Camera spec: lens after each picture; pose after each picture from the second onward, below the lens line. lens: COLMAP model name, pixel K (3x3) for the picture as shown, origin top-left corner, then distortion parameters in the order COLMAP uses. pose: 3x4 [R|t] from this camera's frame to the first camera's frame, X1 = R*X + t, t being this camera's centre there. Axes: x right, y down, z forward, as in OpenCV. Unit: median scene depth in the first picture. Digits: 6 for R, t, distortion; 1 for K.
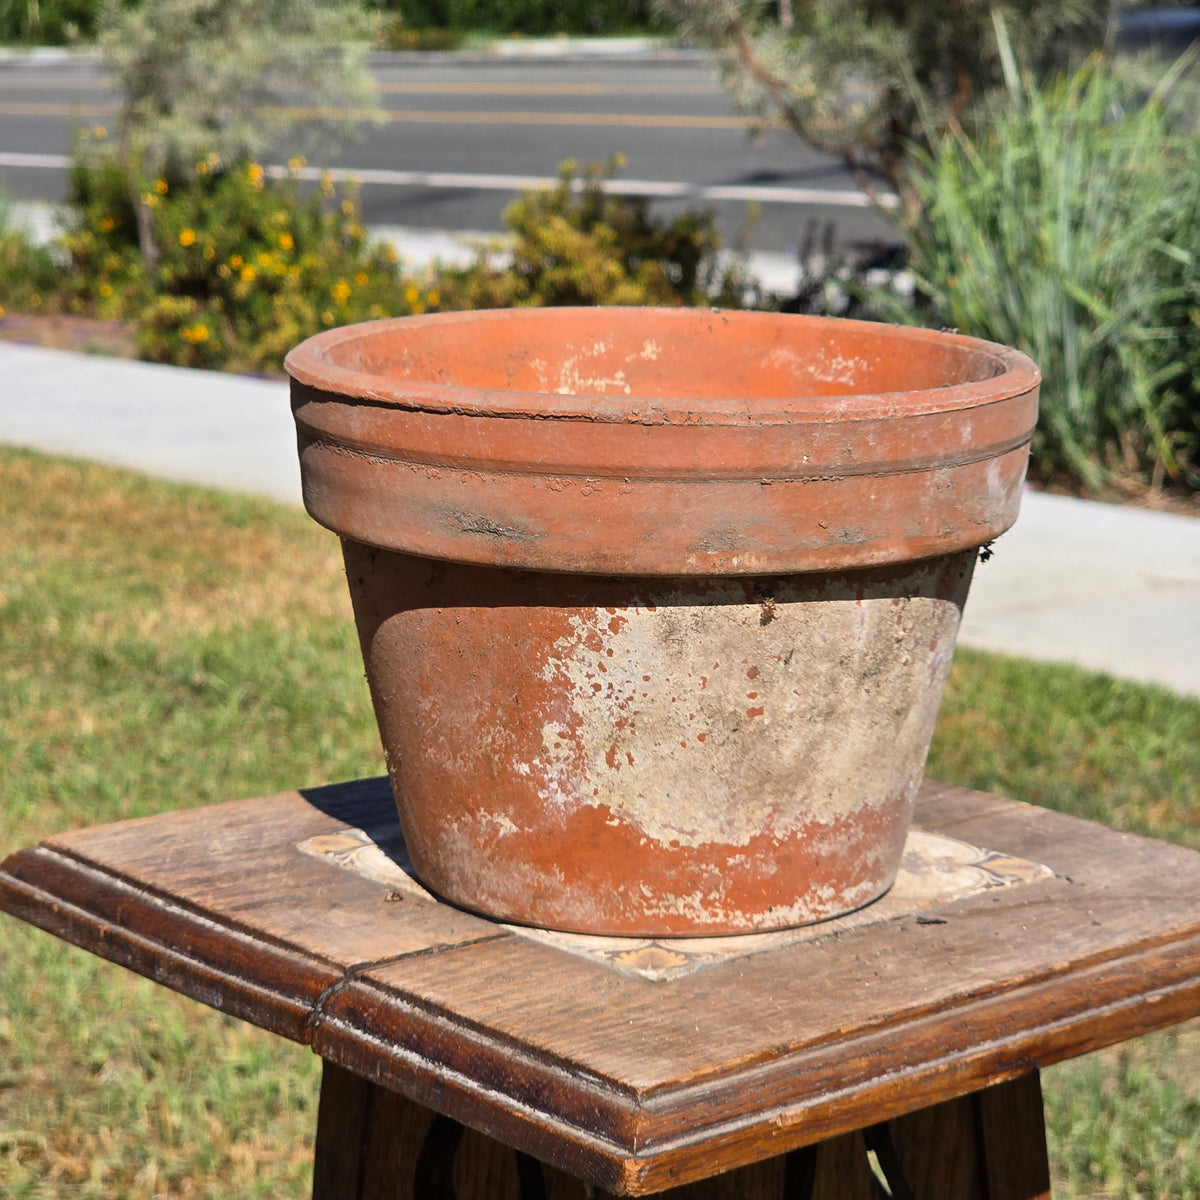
lens RADIAL K [[3236.7, 0, 630.0], [0, 3236.7, 632.3], [0, 0, 1]] dist [-0.000617, 0.000000]
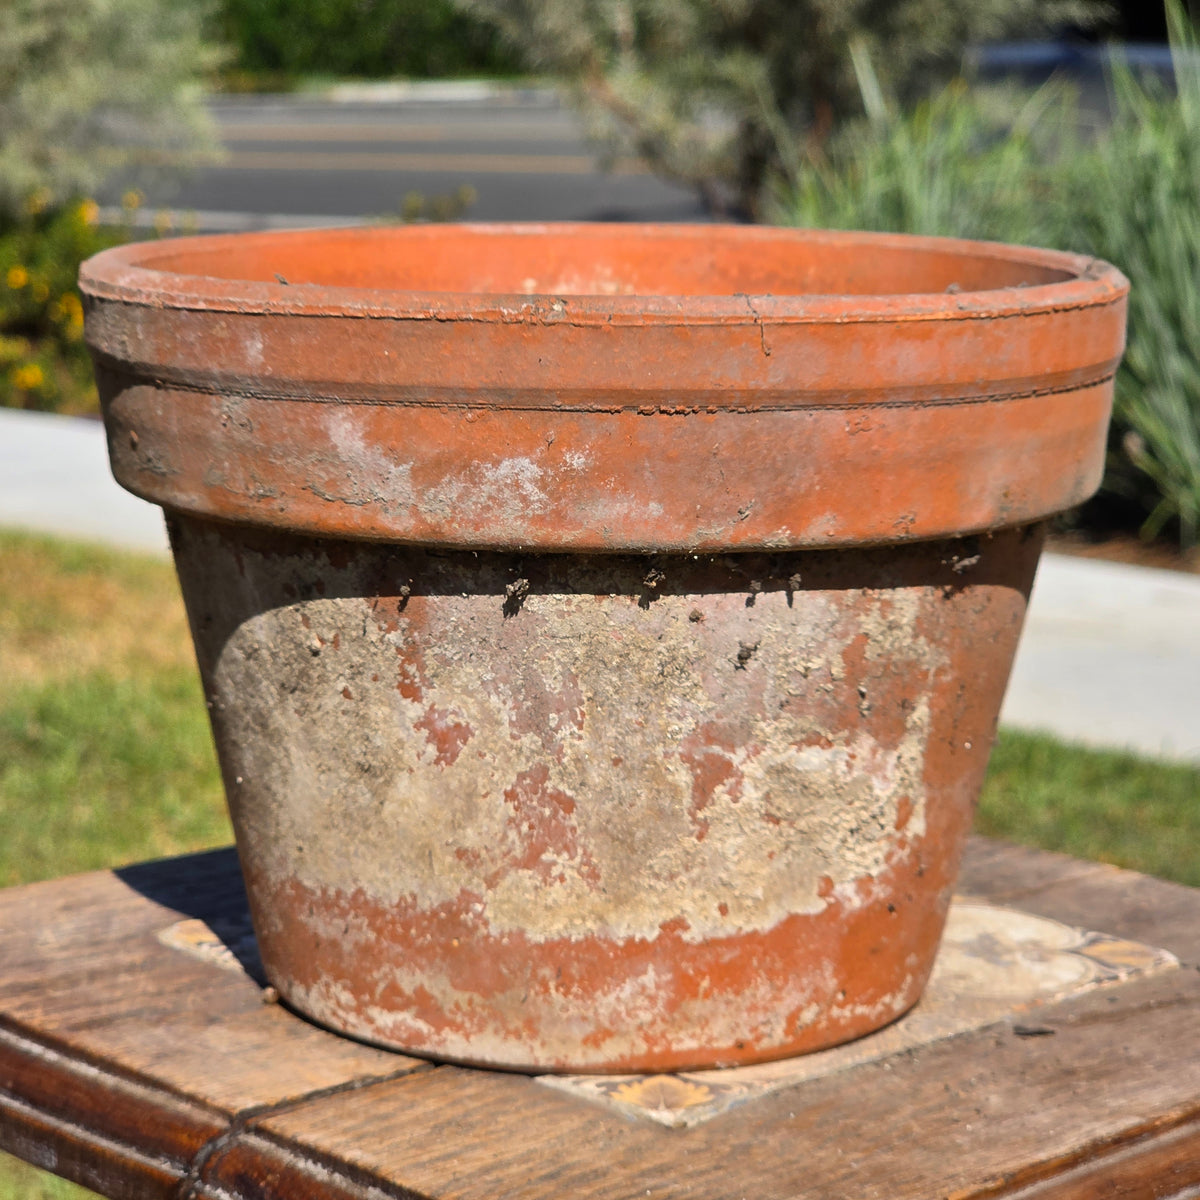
lens RADIAL K [[3236.7, 0, 600.2], [0, 3236.7, 606.9], [0, 0, 1]] dist [-0.000617, 0.000000]
pose [[0.999135, -0.007563, 0.040880, -0.034369], [0.008571, 0.999662, -0.024558, 0.010881], [-0.040680, 0.024888, 0.998862, 0.278861]]
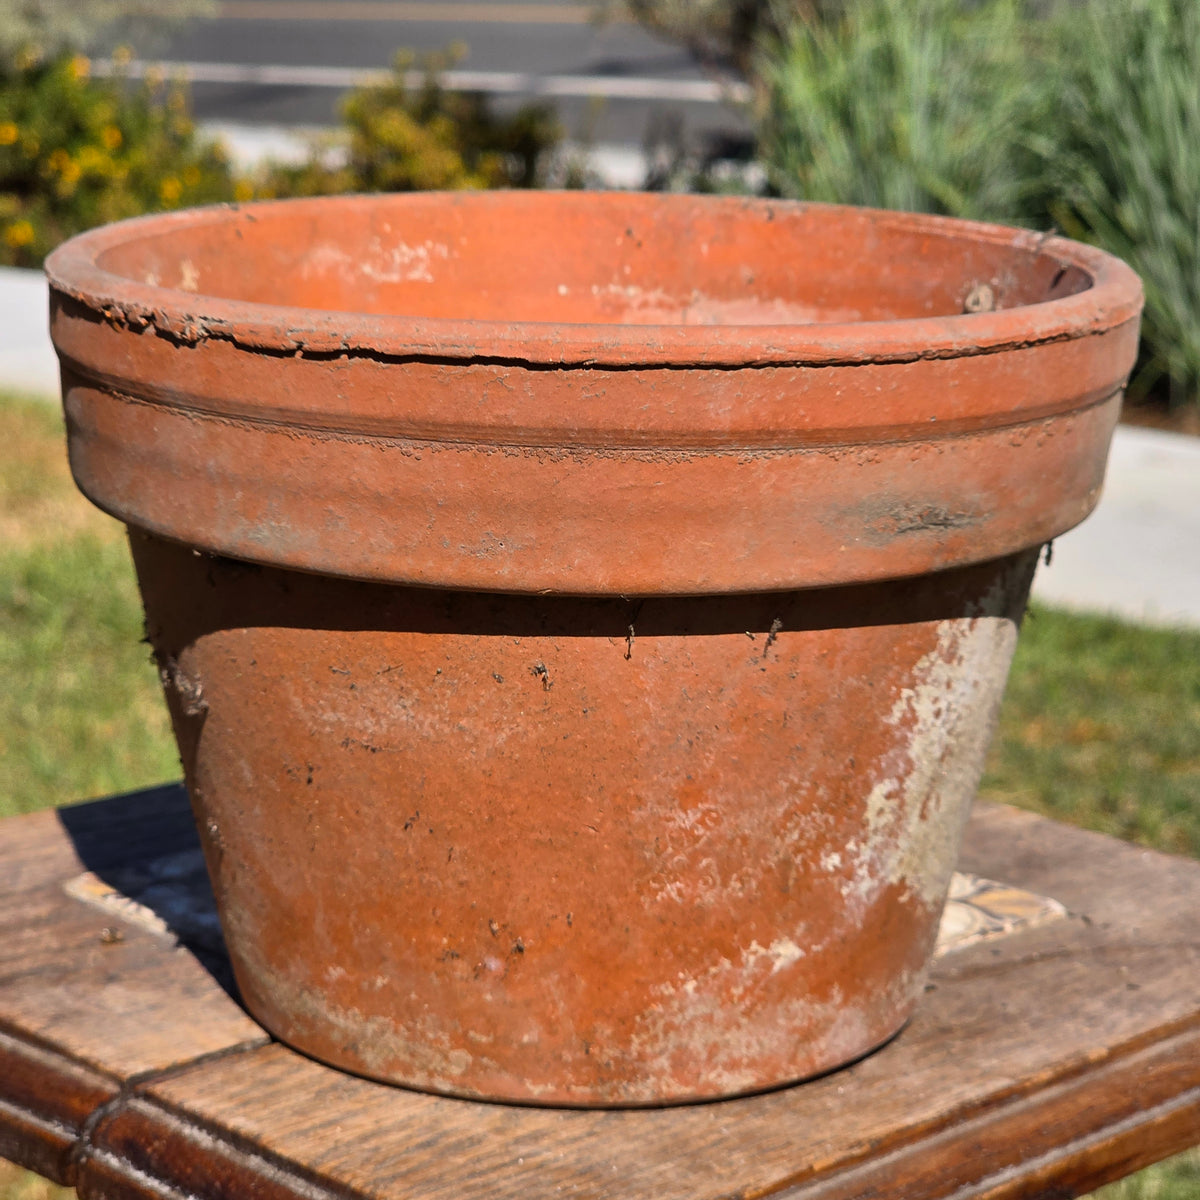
lens RADIAL K [[3236.7, 0, 595.7], [0, 3236.7, 612.2], [0, 0, 1]] dist [-0.000617, 0.000000]
pose [[0.999209, -0.010843, 0.038251, -0.008400], [0.009904, 0.999648, 0.024631, -0.016686], [-0.038505, -0.024232, 0.998965, 0.264537]]
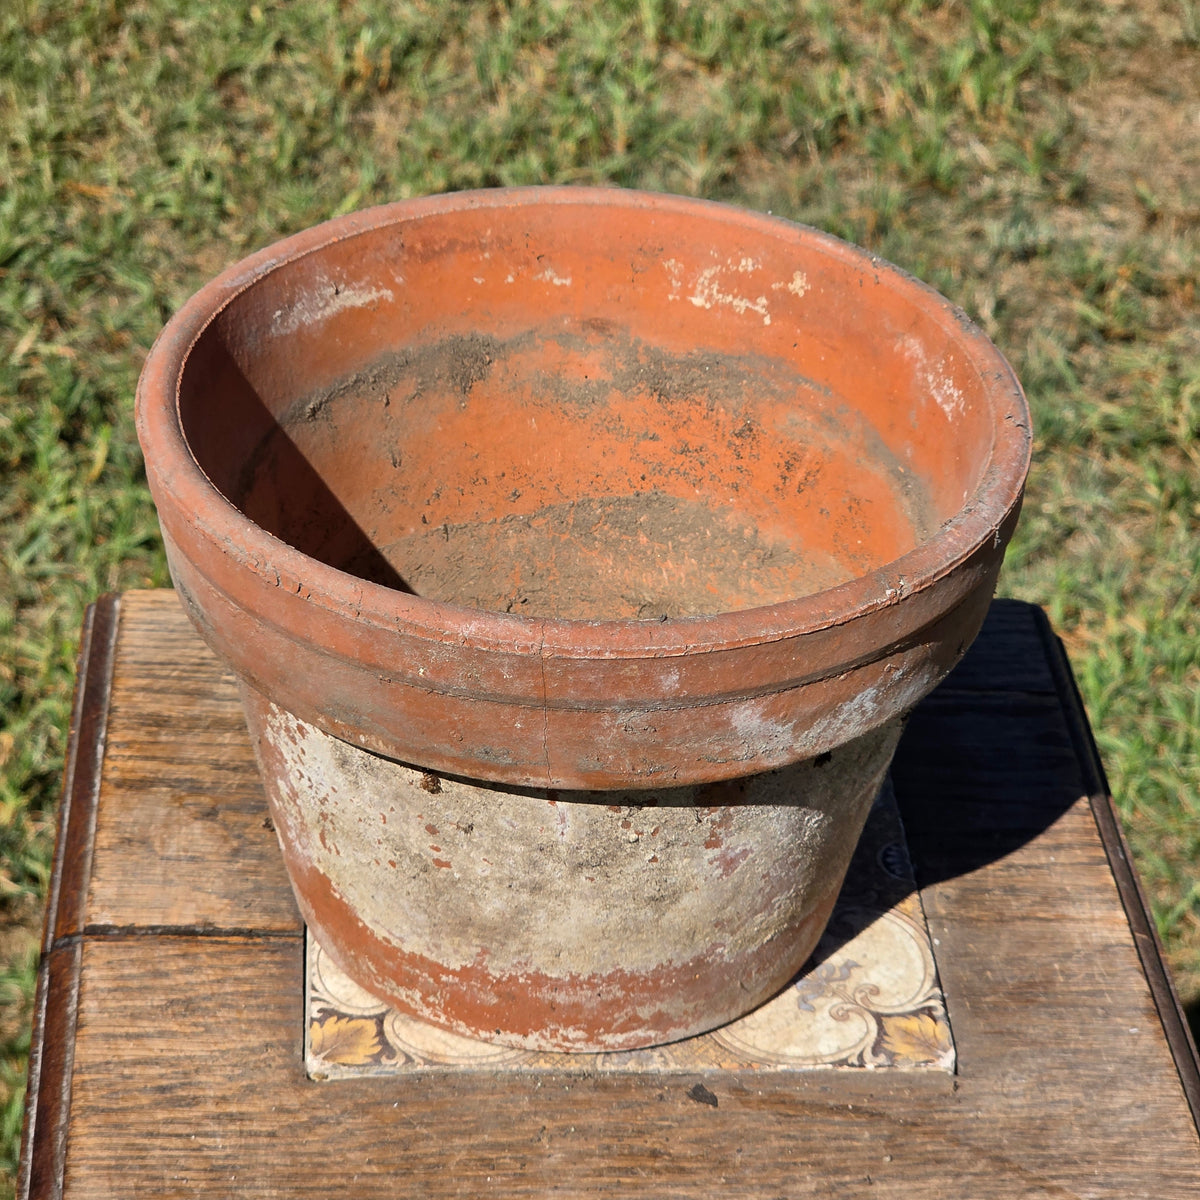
lens RADIAL K [[3236.7, 0, 597.0], [0, 3236.7, 598.6], [0, 0, 1]] dist [-0.000617, 0.000000]
pose [[0.785759, 0.360710, -0.502466, 0.472257], [-0.158683, 0.902720, 0.399894, -0.386810], [0.597832, -0.234488, 0.766559, 0.348867]]
